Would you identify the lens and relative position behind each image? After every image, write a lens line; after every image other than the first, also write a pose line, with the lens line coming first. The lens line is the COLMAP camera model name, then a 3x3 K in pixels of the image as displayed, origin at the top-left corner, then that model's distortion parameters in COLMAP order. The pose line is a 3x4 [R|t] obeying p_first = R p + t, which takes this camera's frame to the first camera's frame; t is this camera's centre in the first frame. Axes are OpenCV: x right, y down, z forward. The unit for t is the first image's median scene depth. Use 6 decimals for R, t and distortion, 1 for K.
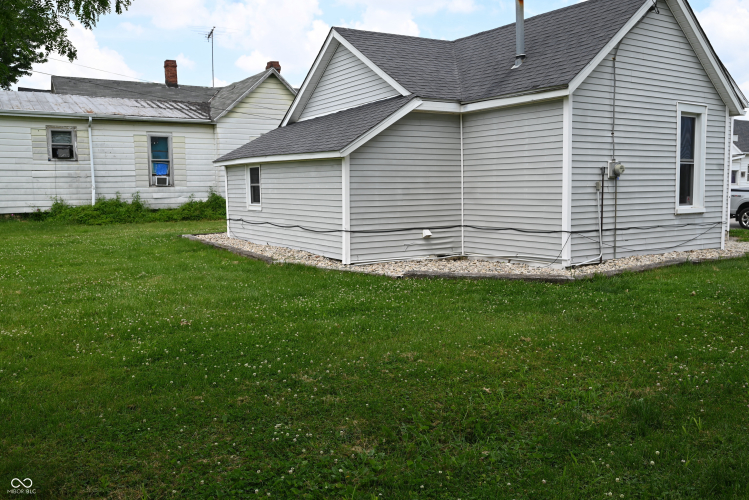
lens RADIAL K [[635.1, 0, 374.1], [0, 635.1, 248.3], [0, 0, 1]] dist [0.014476, 0.007180]
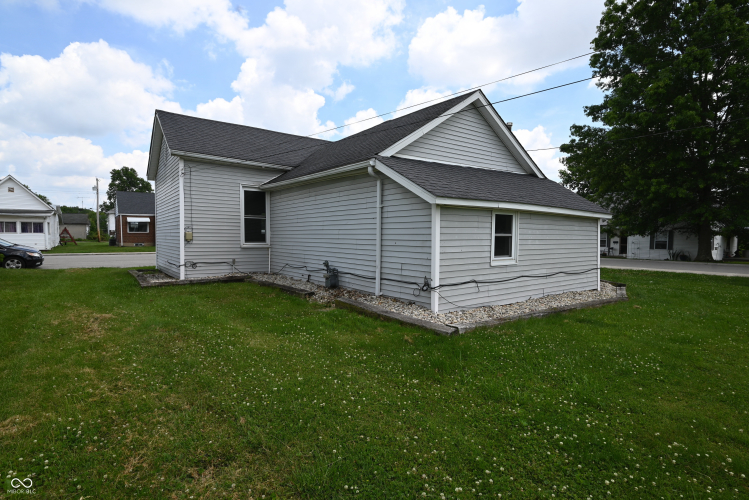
lens RADIAL K [[380.8, 0, 378.0], [0, 380.8, 248.3], [0, 0, 1]] dist [-0.005596, -0.000850]
pose [[-0.067737, -0.027424, 0.997326, -0.447533], [0.091217, 0.995265, 0.033563, -0.075337], [-0.993525, 0.093247, -0.064915, 0.788975]]
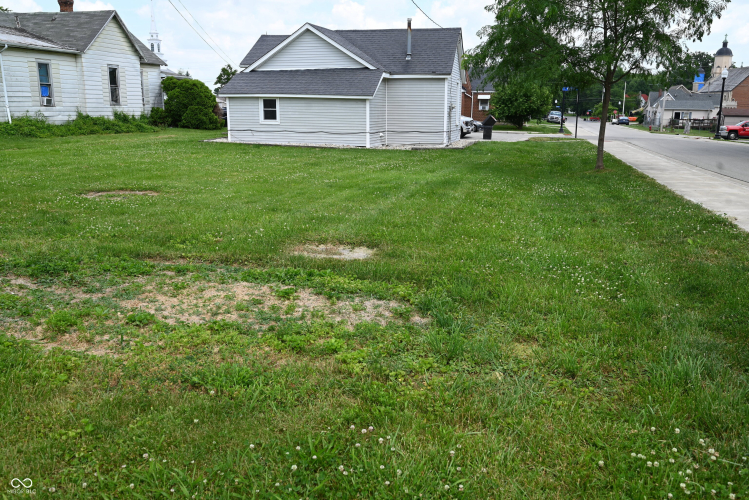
lens RADIAL K [[659.2, 0, 375.1], [0, 659.2, 252.0], [0, 0, 1]] dist [-0.005908, 0.009450]
pose [[0.732899, -0.126206, 0.668529, -0.812580], [0.046831, 0.989671, 0.135492, 0.037285], [-0.678724, -0.067994, 0.731239, -0.360509]]
